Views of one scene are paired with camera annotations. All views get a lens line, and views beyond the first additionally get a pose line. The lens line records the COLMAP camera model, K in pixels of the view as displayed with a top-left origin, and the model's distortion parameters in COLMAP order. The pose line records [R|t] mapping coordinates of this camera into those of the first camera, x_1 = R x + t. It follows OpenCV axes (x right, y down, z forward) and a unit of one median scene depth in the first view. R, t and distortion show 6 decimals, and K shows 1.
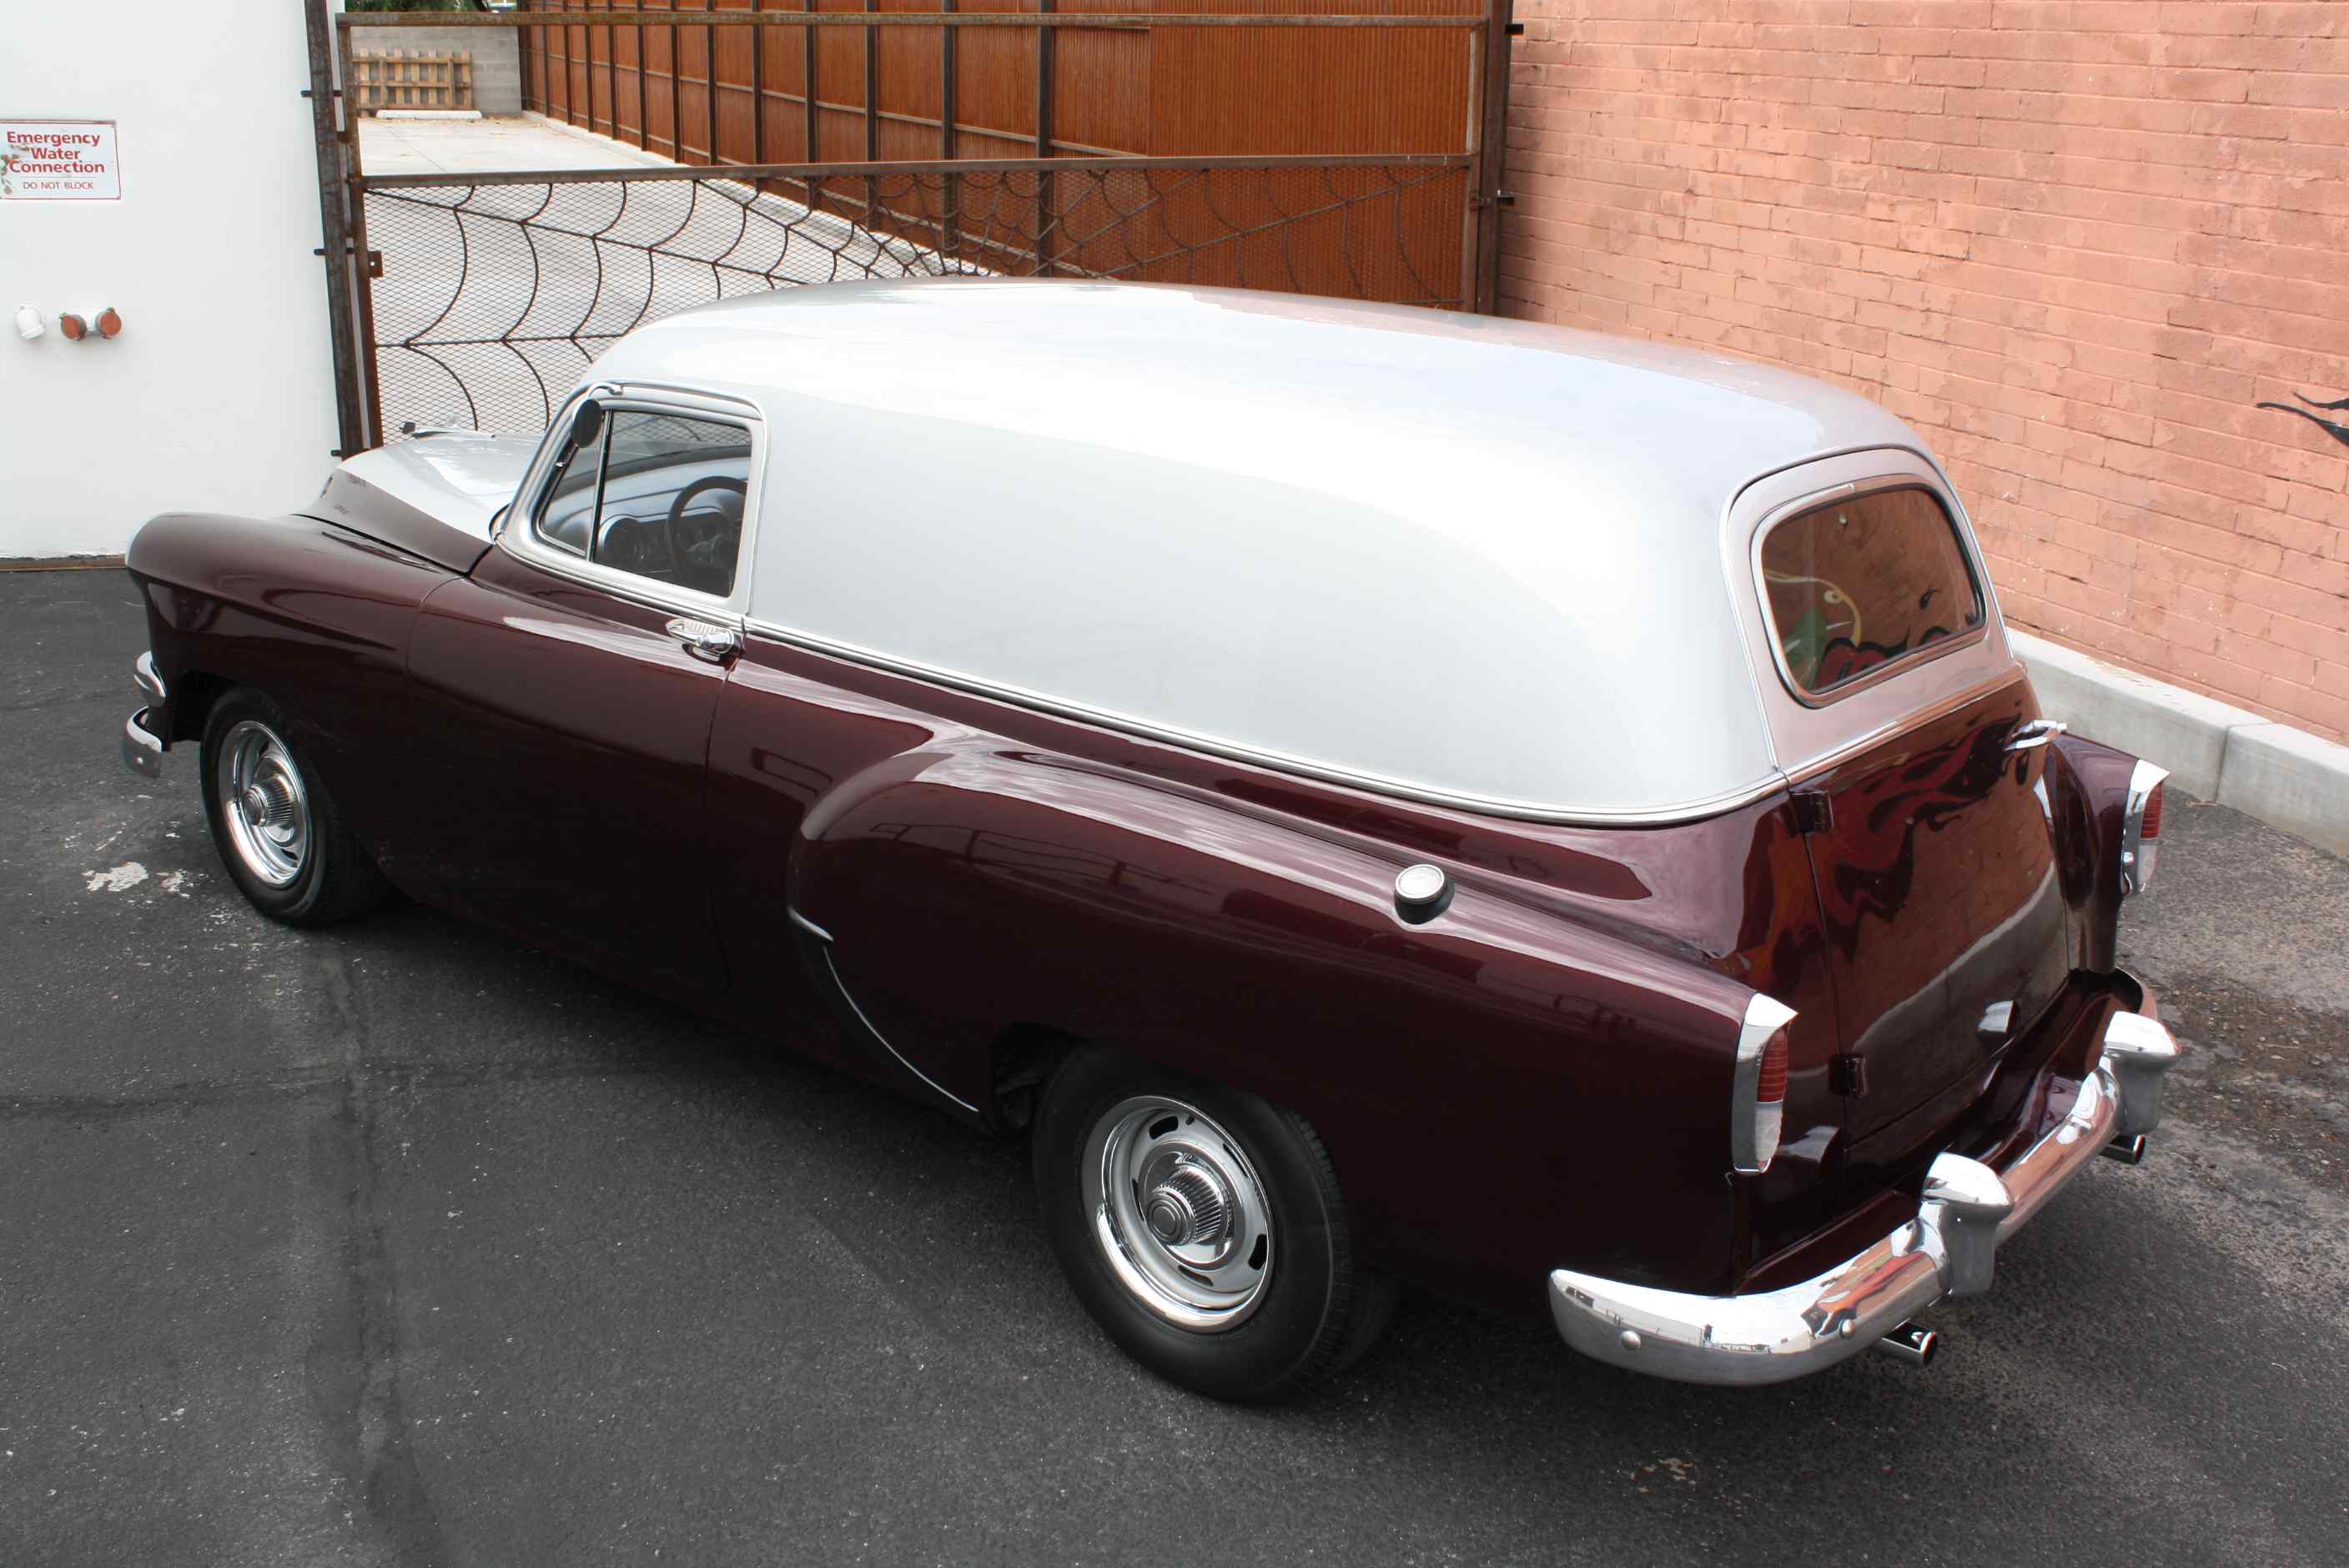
lens RADIAL K [[2387.9, 0, 1200.9], [0, 2387.9, 784.5], [0, 0, 1]] dist [-0.133531, 0.153943]
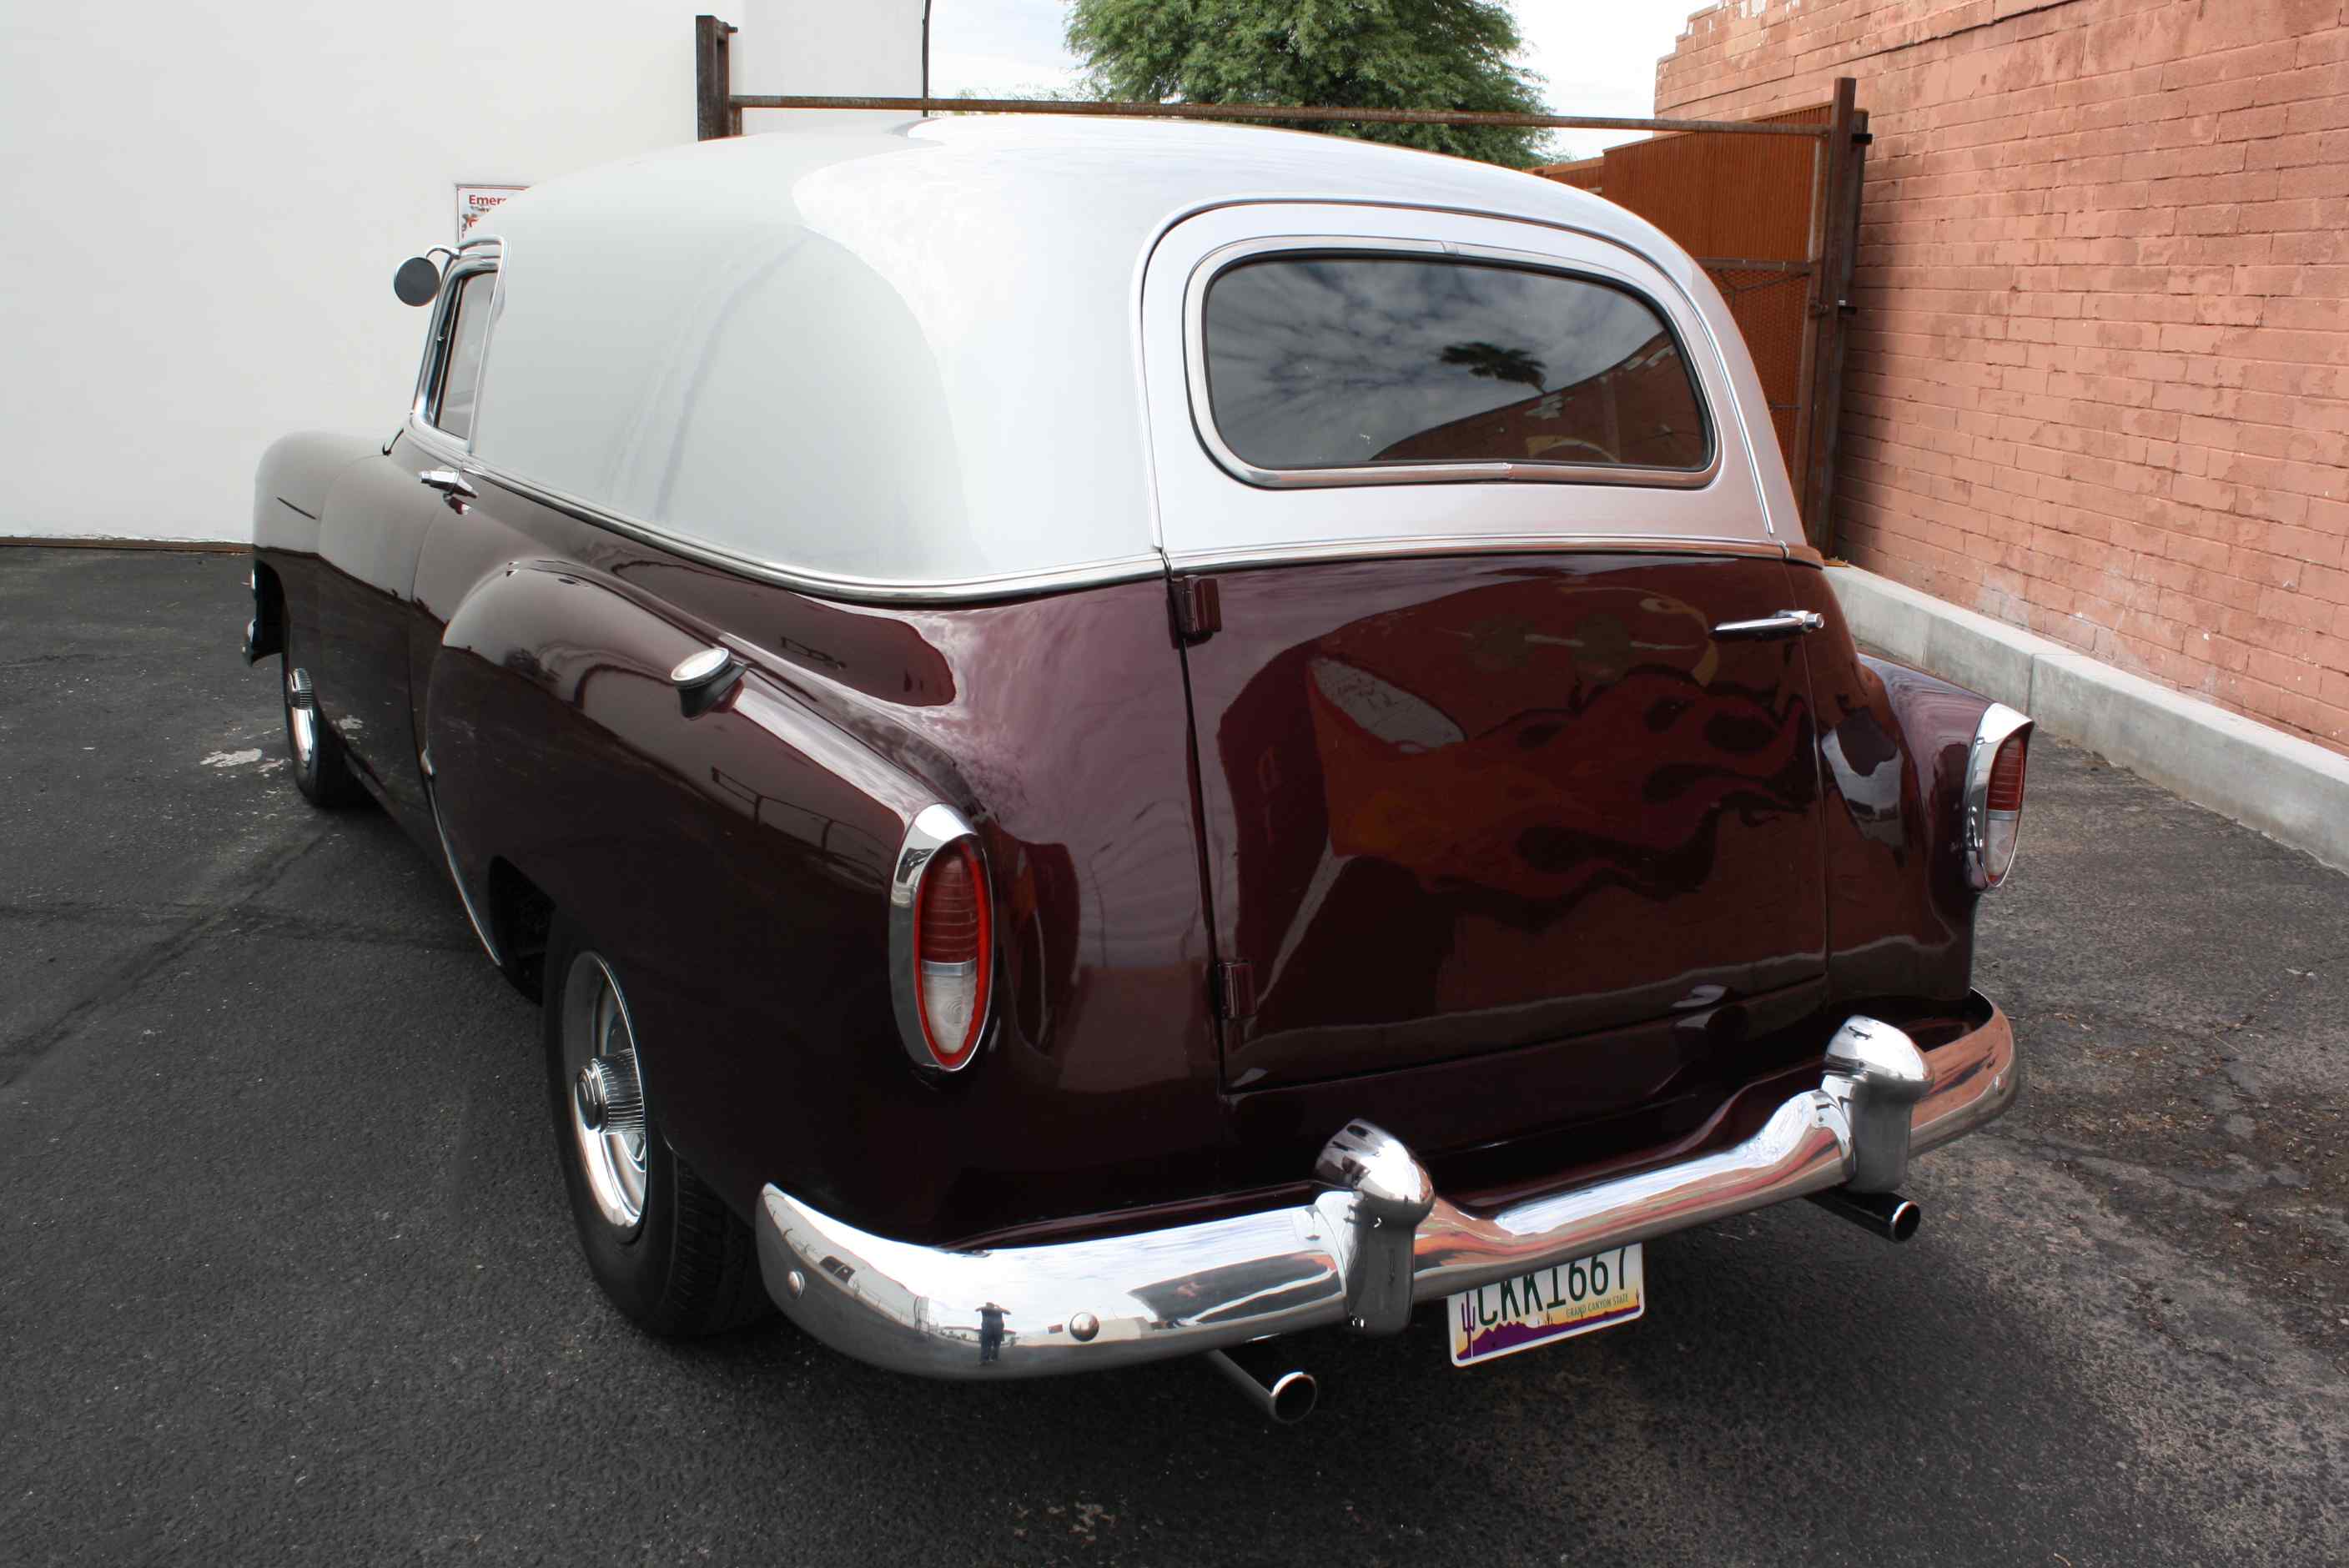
lens RADIAL K [[2052.6, 0, 1191.8], [0, 2052.6, 775.6], [0, 0, 1]] dist [-0.166691, 0.157889]
pose [[0.946703, 0.084175, -0.310915, 0.211087], [-0.109418, 0.991893, -0.064625, 0.047469], [0.302955, 0.095200, 0.948238, 0.192031]]
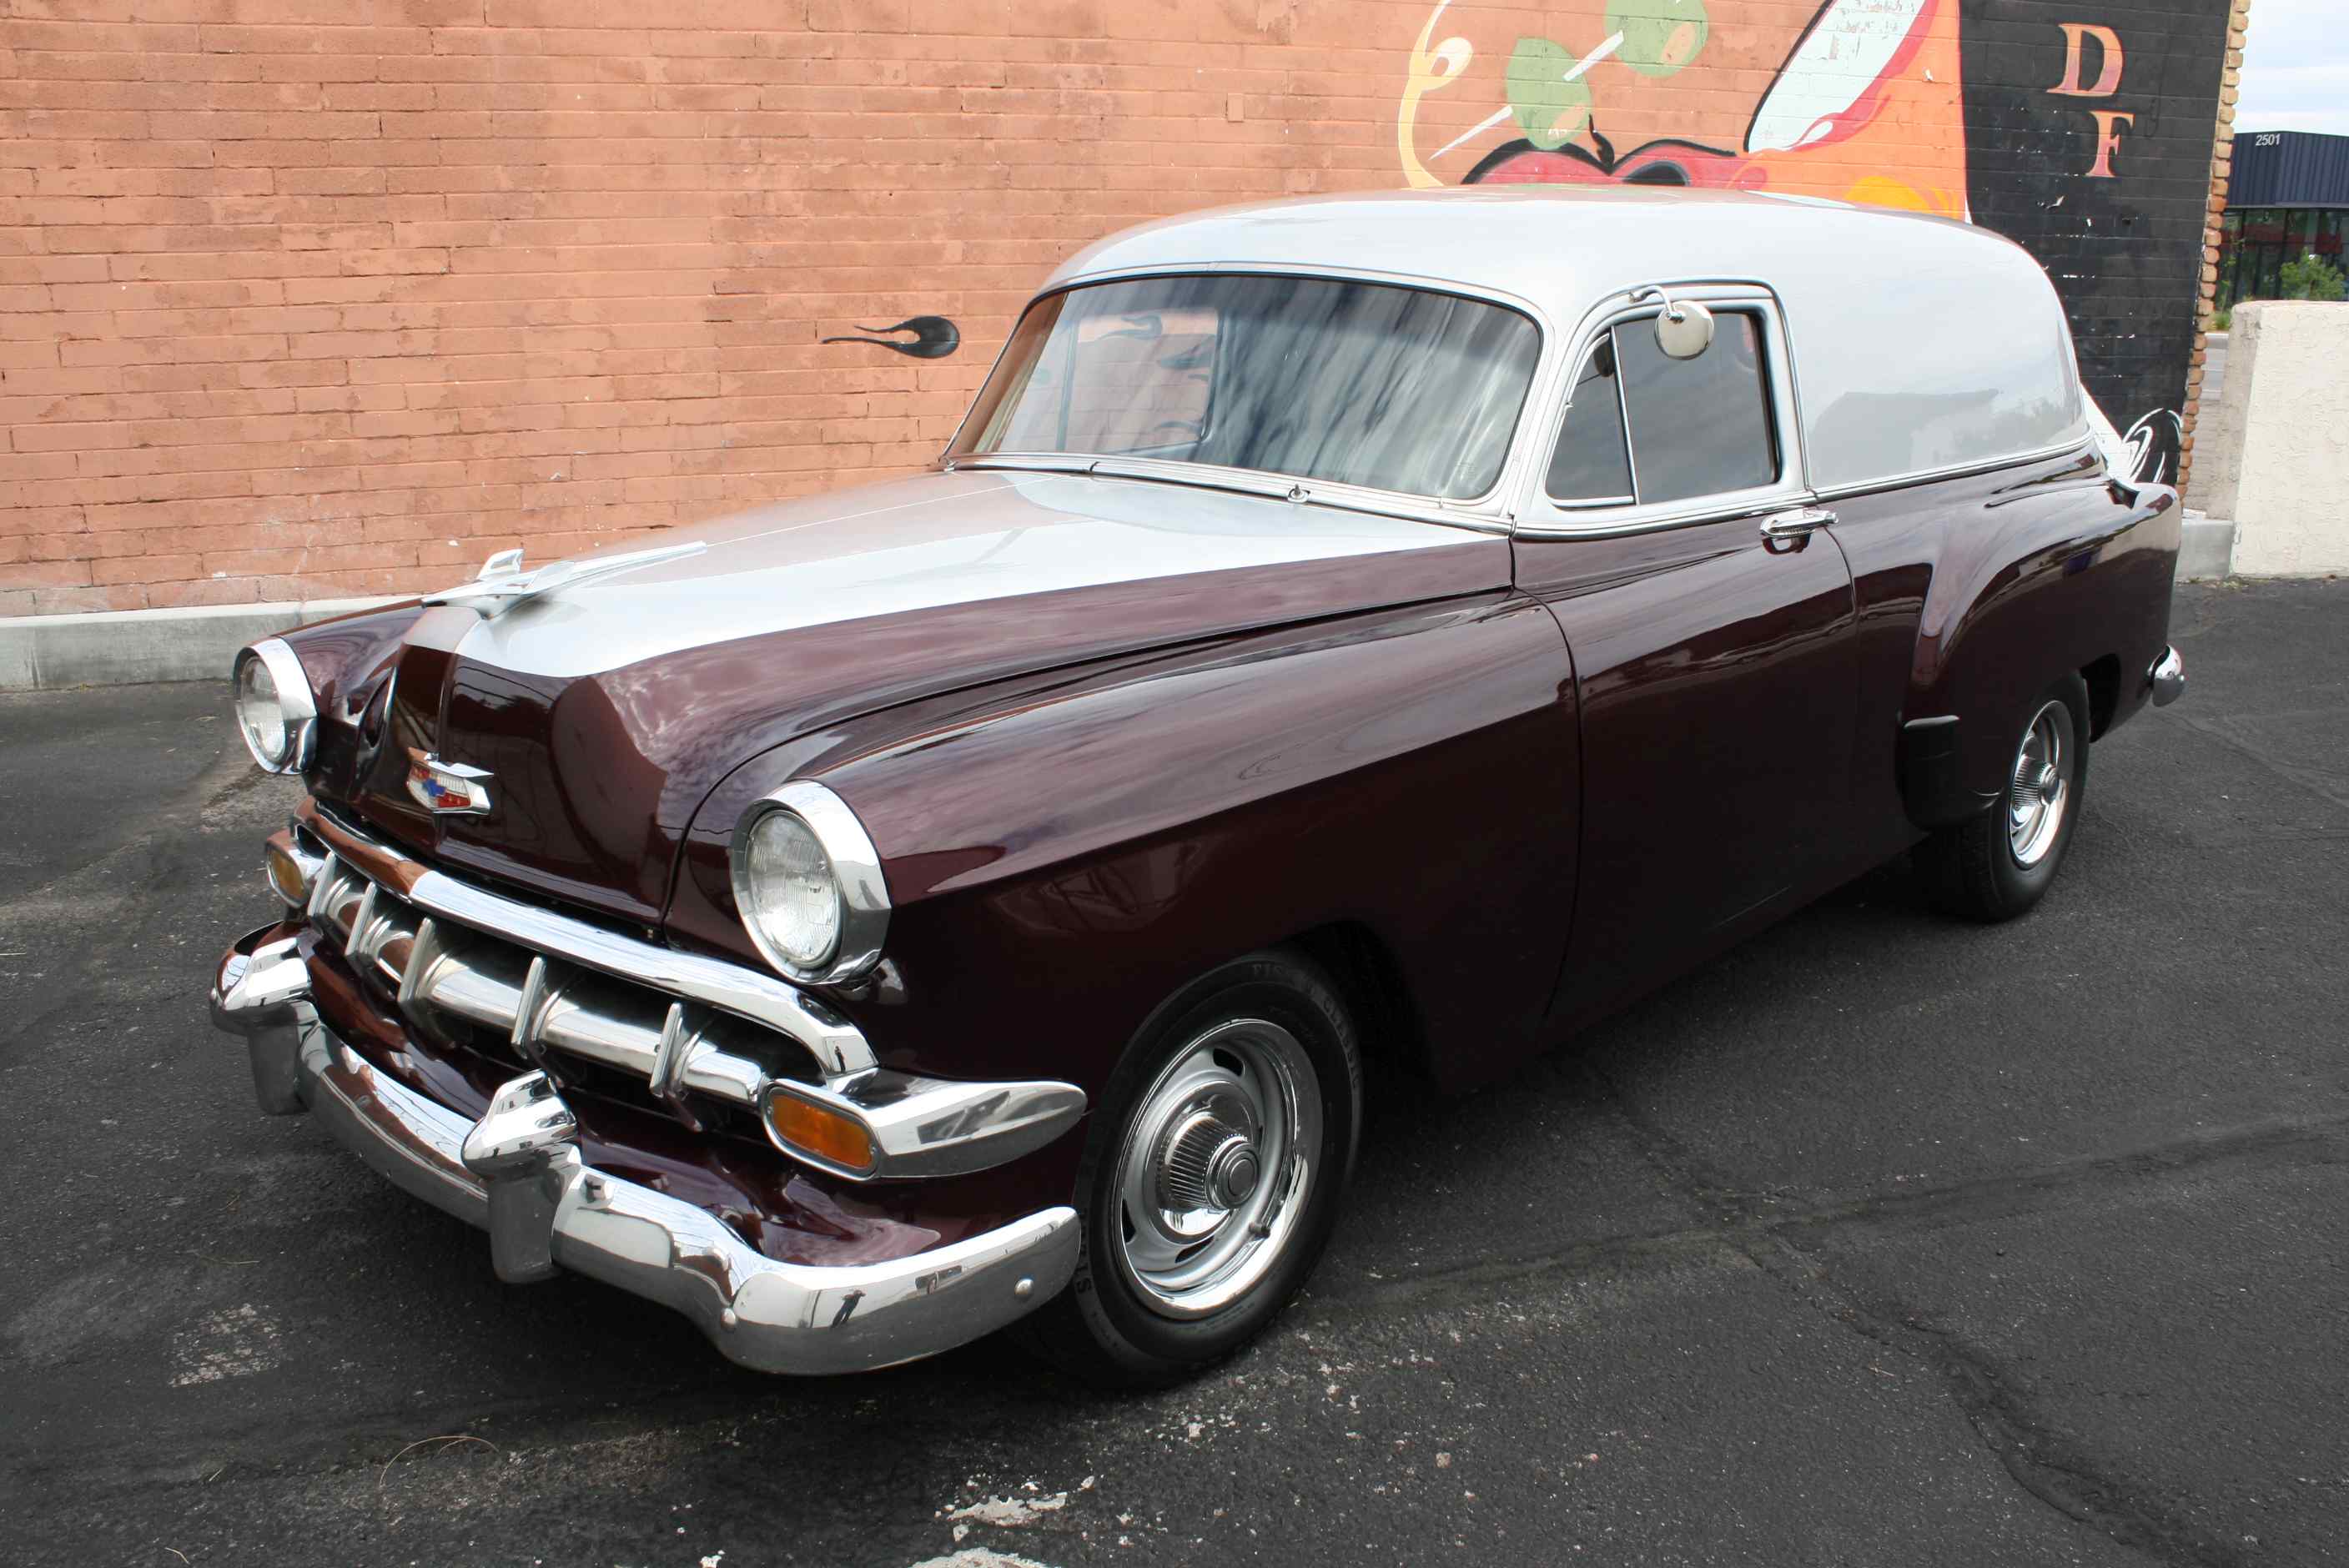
lens RADIAL K [[2011.1, 0, 1183.4], [0, 2011.1, 781.1], [0, 0, 1]] dist [-0.168064, 0.153231]
pose [[0.070088, -0.286727, 0.955445, -0.628150], [0.304649, 0.918193, 0.253199, -0.152262], [-0.949883, 0.273329, 0.151705, 0.690215]]
